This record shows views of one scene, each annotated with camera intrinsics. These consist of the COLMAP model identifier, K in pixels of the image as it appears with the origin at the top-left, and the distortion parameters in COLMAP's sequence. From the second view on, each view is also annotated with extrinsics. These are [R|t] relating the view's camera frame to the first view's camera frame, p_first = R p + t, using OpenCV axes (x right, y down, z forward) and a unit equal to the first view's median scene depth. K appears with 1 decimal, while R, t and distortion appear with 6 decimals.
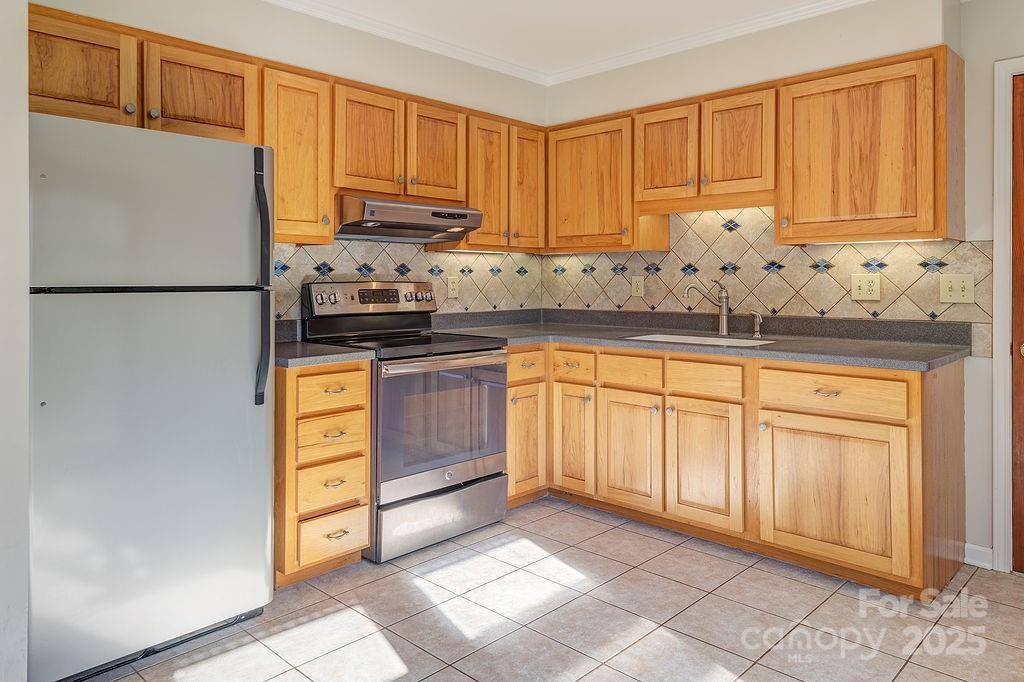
lens RADIAL K [[693.9, 0, 514.3], [0, 693.9, 279.0], [0, 0, 1]] dist [0.000738, -0.000572]
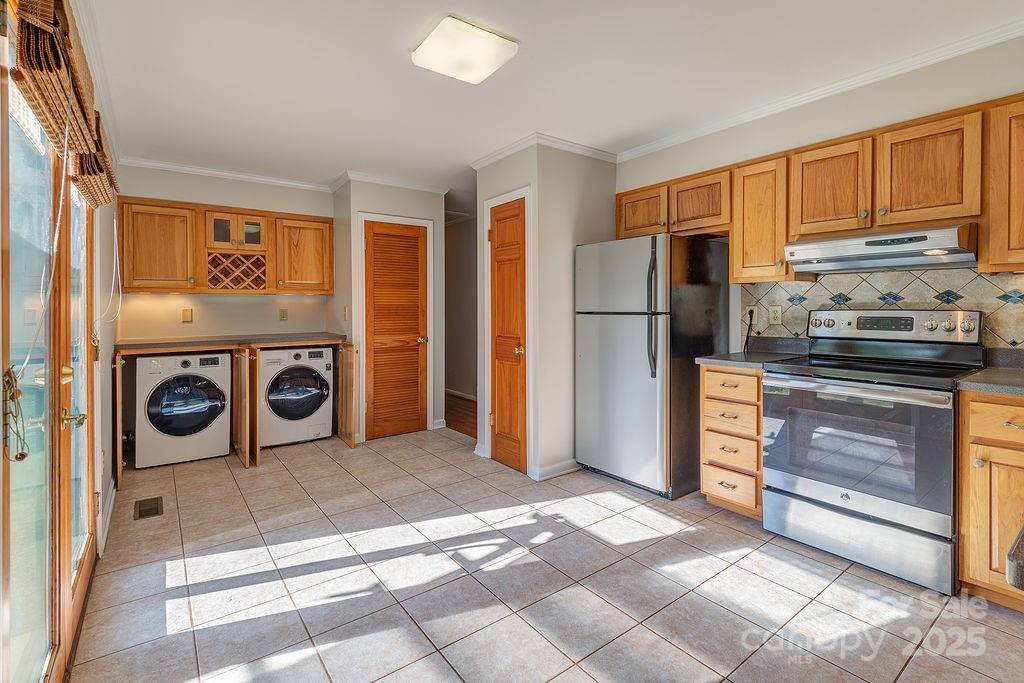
lens RADIAL K [[465.5, 0, 533.7], [0, 465.5, 304.4], [0, 0, 1]] dist [-0.000223, -0.000270]
pose [[-0.119479, -0.006575, -0.992815, 0.627585], [0.005234, 0.999960, -0.007252, -0.002256], [0.992823, -0.006063, -0.119439, 0.603766]]
